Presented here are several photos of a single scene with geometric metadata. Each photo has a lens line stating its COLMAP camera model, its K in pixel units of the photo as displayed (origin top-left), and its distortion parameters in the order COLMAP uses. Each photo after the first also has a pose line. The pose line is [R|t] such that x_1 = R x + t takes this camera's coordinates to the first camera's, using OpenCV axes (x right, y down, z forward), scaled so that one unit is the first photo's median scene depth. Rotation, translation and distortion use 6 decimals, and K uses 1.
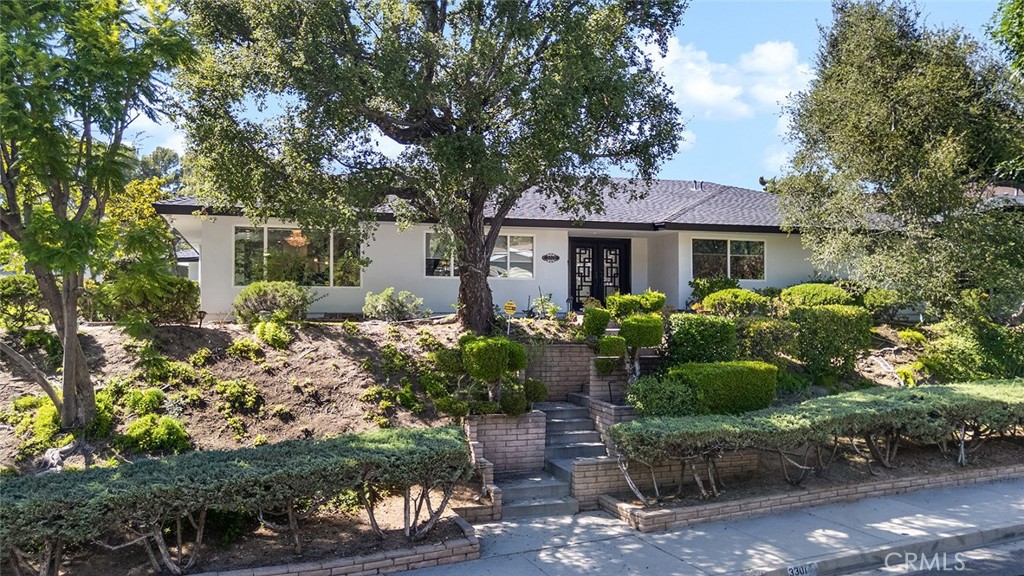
lens RADIAL K [[803.7, 0, 483.3], [0, 803.7, 291.2], [0, 0, 1]] dist [-0.009113, -0.012877]
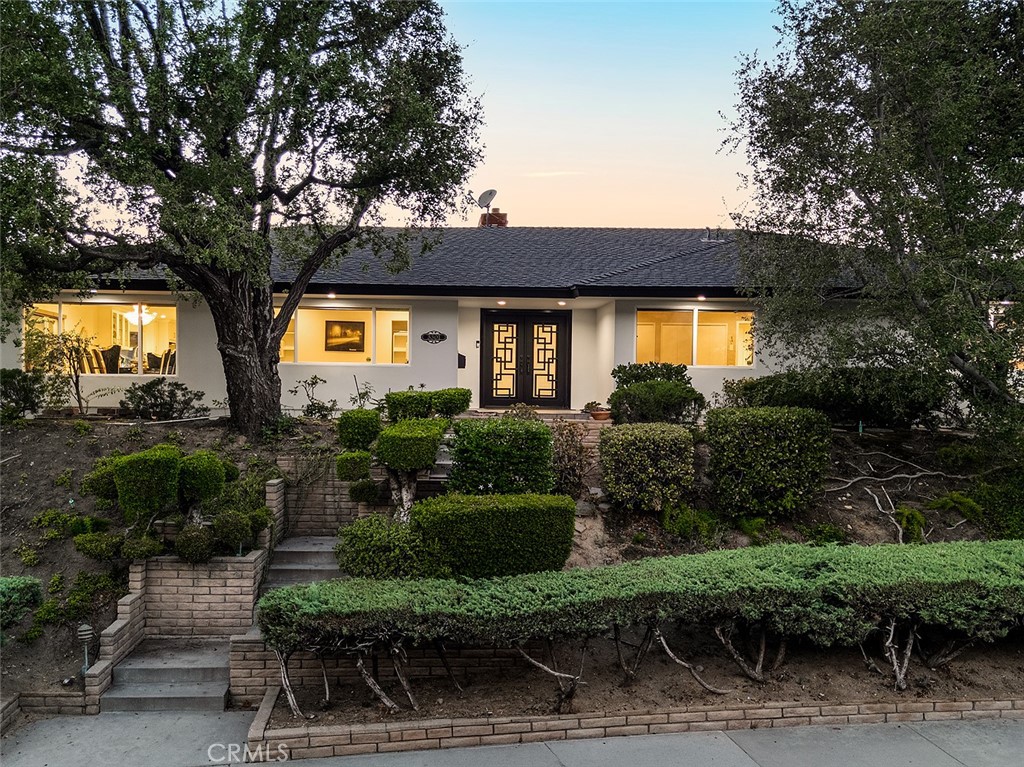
lens RADIAL K [[895.6, 0, 438.9], [0, 895.6, 407.7], [0, 0, 1]] dist [0.009437, -0.001531]
pose [[0.968546, 0.012034, -0.248544, 0.440022], [-0.003341, 0.999369, 0.035368, -0.008127], [0.248813, -0.033425, 0.967975, 0.295026]]
